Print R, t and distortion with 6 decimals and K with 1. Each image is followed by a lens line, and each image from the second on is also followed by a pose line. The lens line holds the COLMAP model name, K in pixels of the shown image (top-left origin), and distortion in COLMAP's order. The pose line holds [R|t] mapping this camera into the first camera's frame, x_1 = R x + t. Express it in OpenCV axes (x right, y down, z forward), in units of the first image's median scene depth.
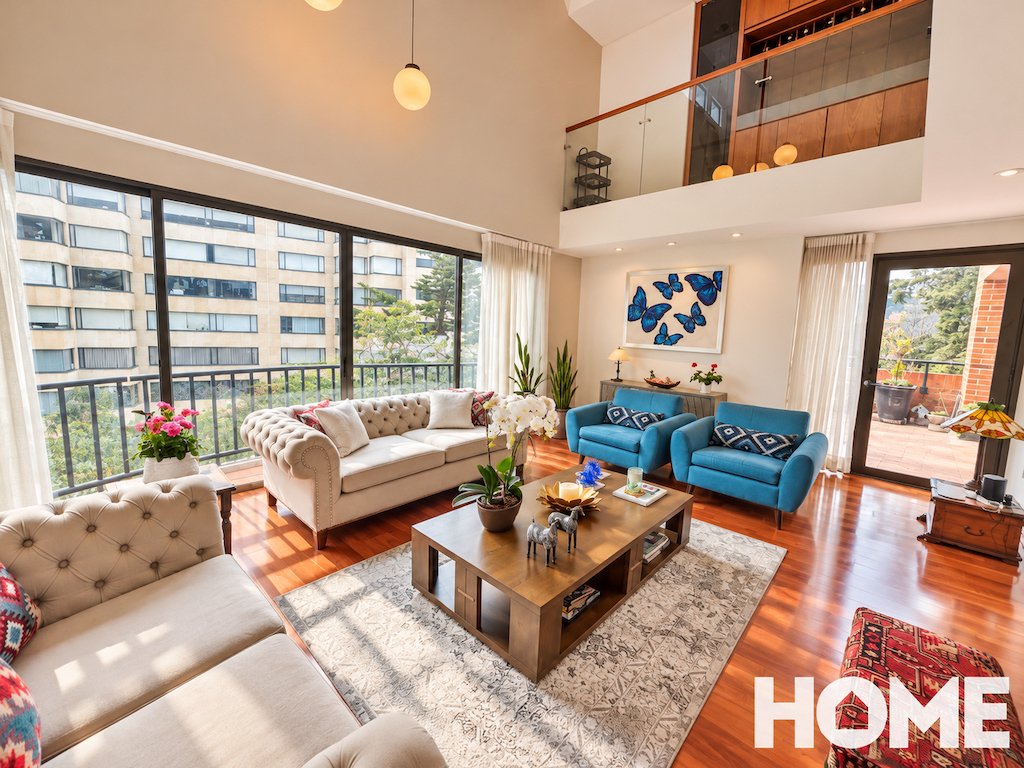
lens RADIAL K [[415.0, 0, 503.8], [0, 415.0, 374.8], [0, 0, 1]] dist [-0.001067, -0.000340]
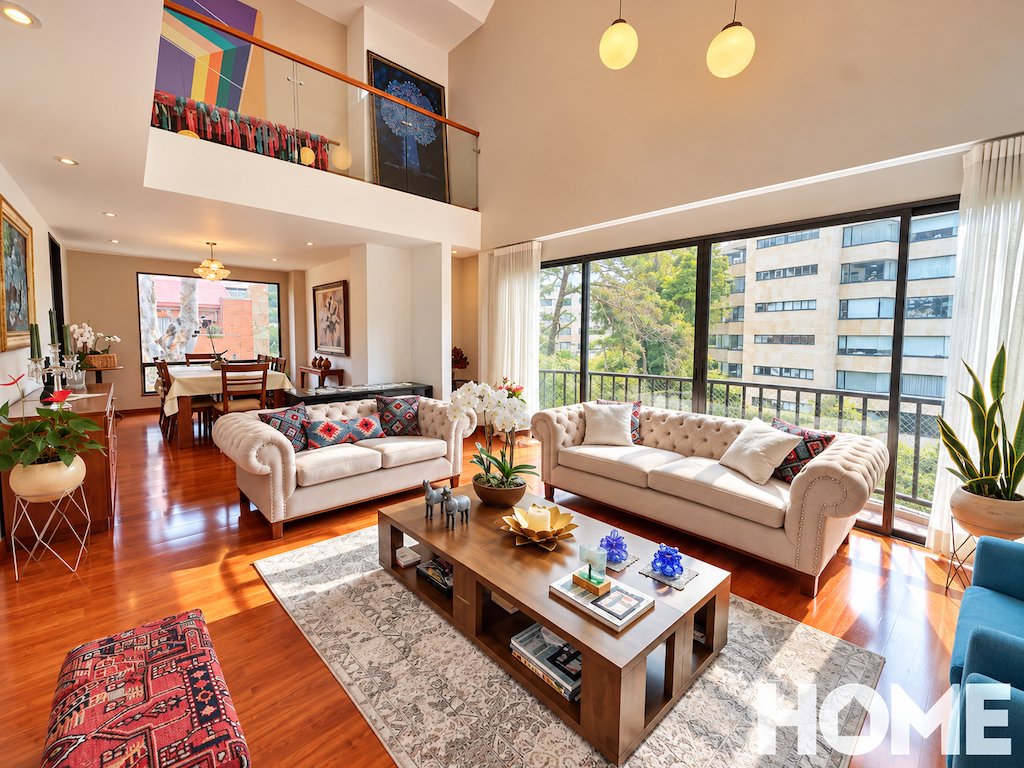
lens RADIAL K [[415.0, 0, 503.8], [0, 415.0, 374.8], [0, 0, 1]] dist [-0.001067, -0.000340]
pose [[-0.070973, 0.056919, -0.995853, 0.518280], [-0.130567, 0.989250, 0.065847, -0.027245], [0.988896, 0.134699, -0.062778, 0.497875]]
